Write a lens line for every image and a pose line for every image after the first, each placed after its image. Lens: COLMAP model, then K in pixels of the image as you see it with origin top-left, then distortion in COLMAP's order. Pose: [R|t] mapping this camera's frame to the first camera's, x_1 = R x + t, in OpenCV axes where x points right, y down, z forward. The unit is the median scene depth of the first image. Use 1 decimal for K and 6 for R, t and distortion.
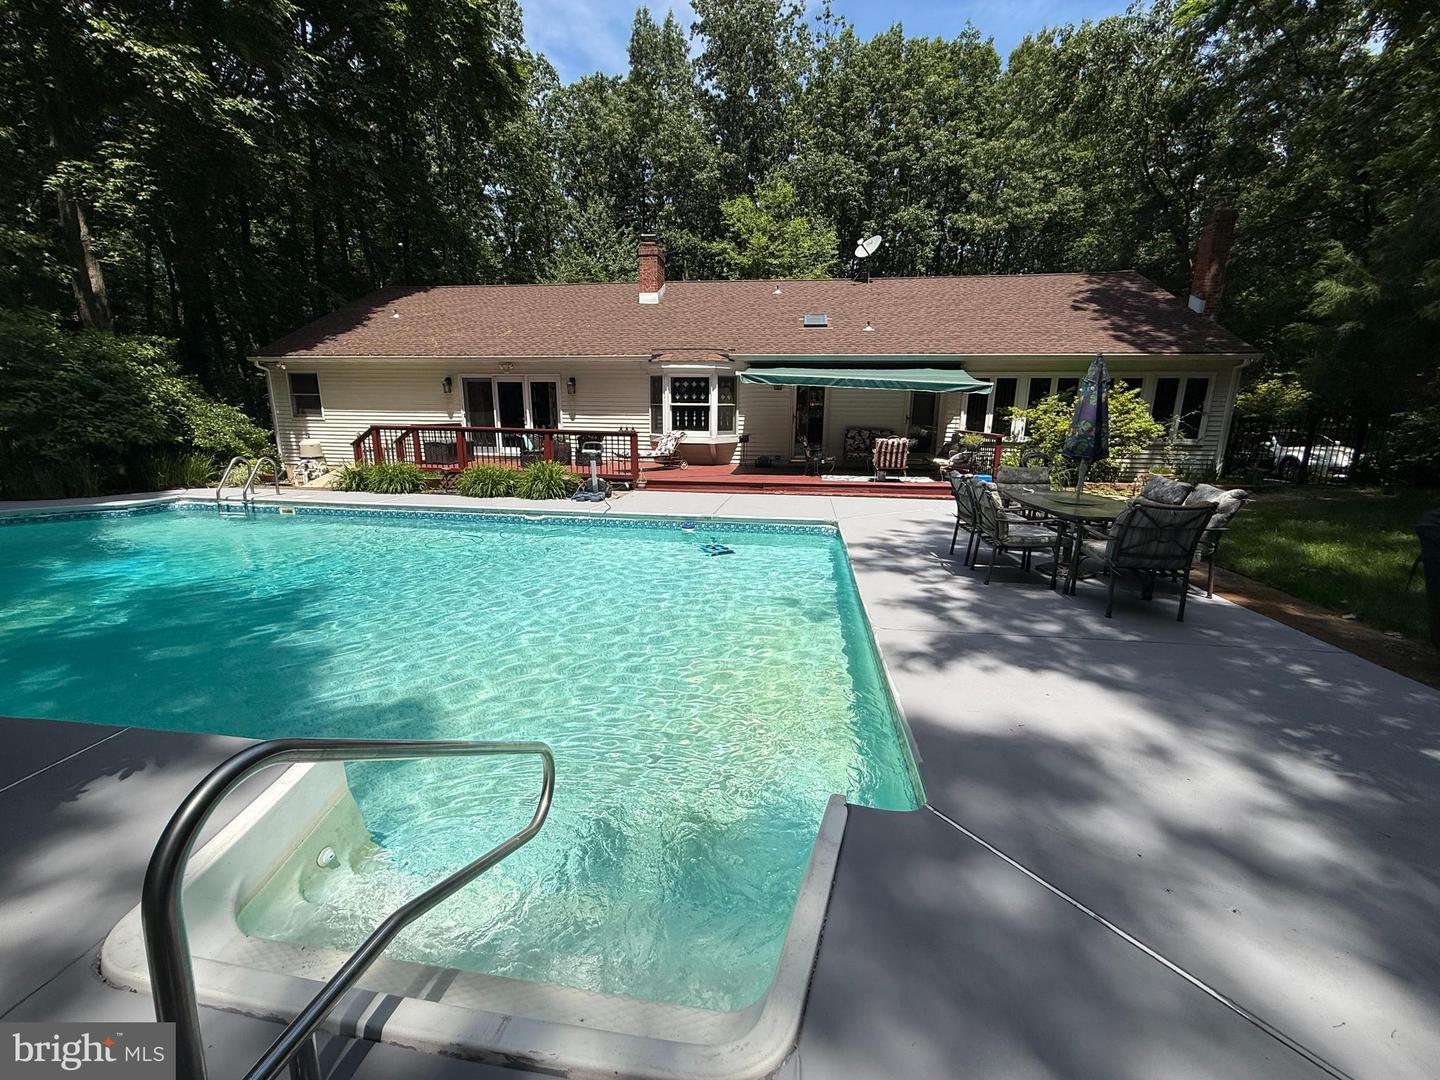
lens RADIAL K [[573.8, 0, 728.4], [0, 573.8, 542.0], [0, 0, 1]] dist [0.000108, -0.000909]
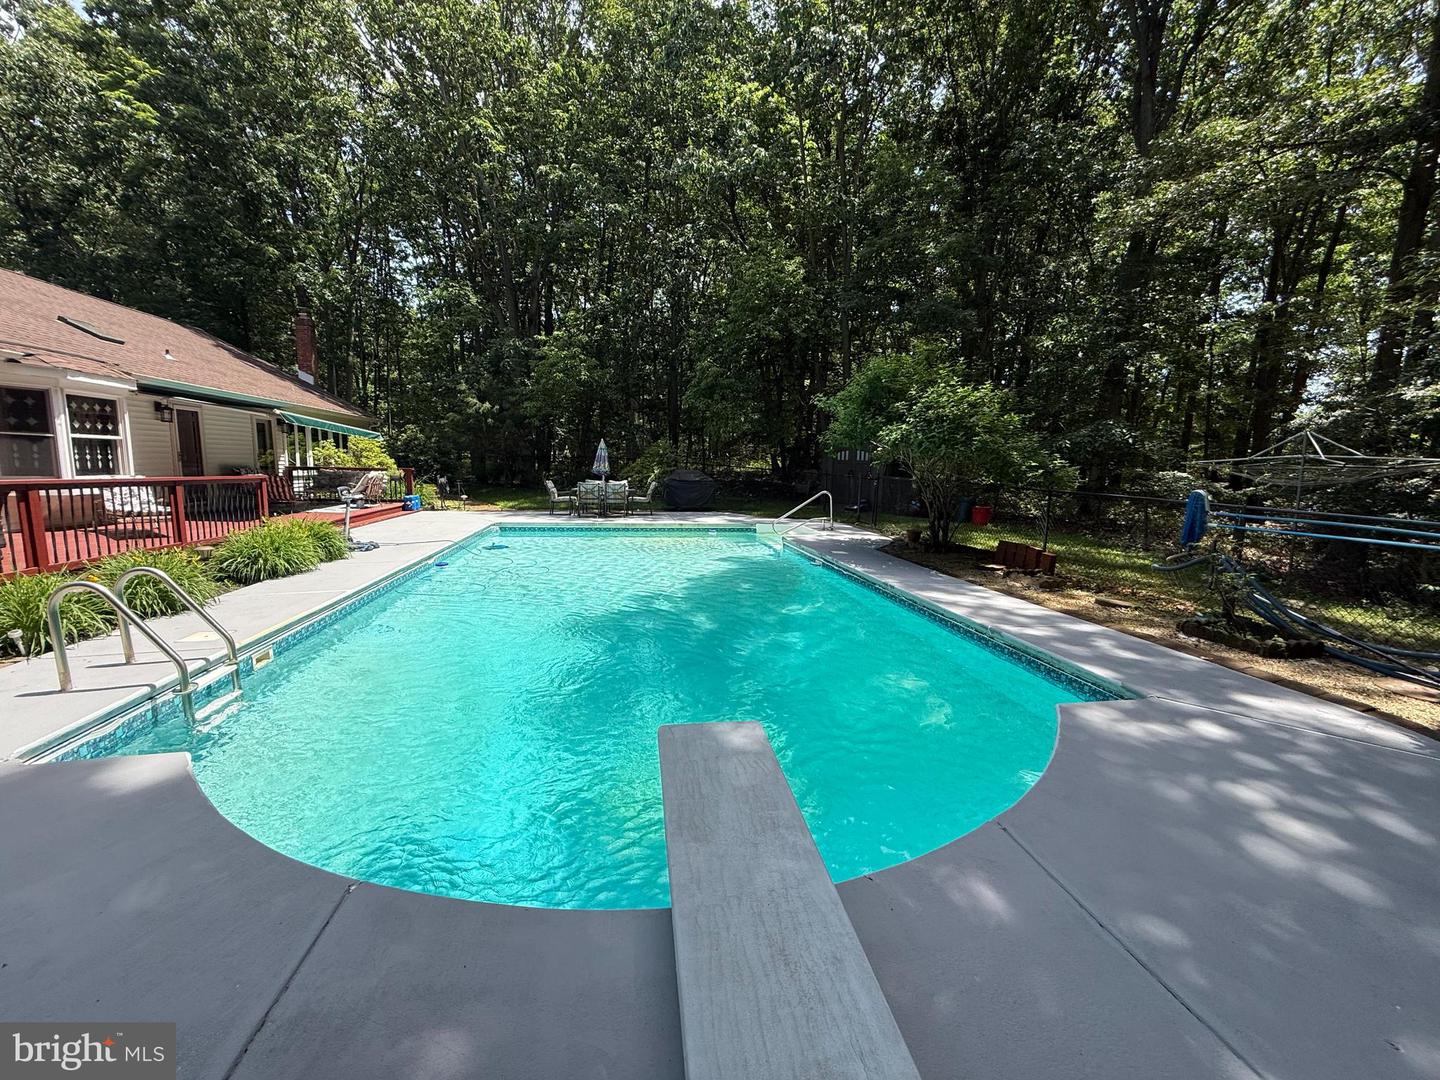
lens RADIAL K [[573.8, 0, 719.1], [0, 573.8, 537.4], [0, 0, 1]] dist [0.000108, -0.000909]
pose [[-0.307417, -0.136055, 0.941798, -0.954987], [0.180572, 0.963402, 0.198118, -0.128129], [-0.934285, 0.230967, -0.271599, 0.529467]]
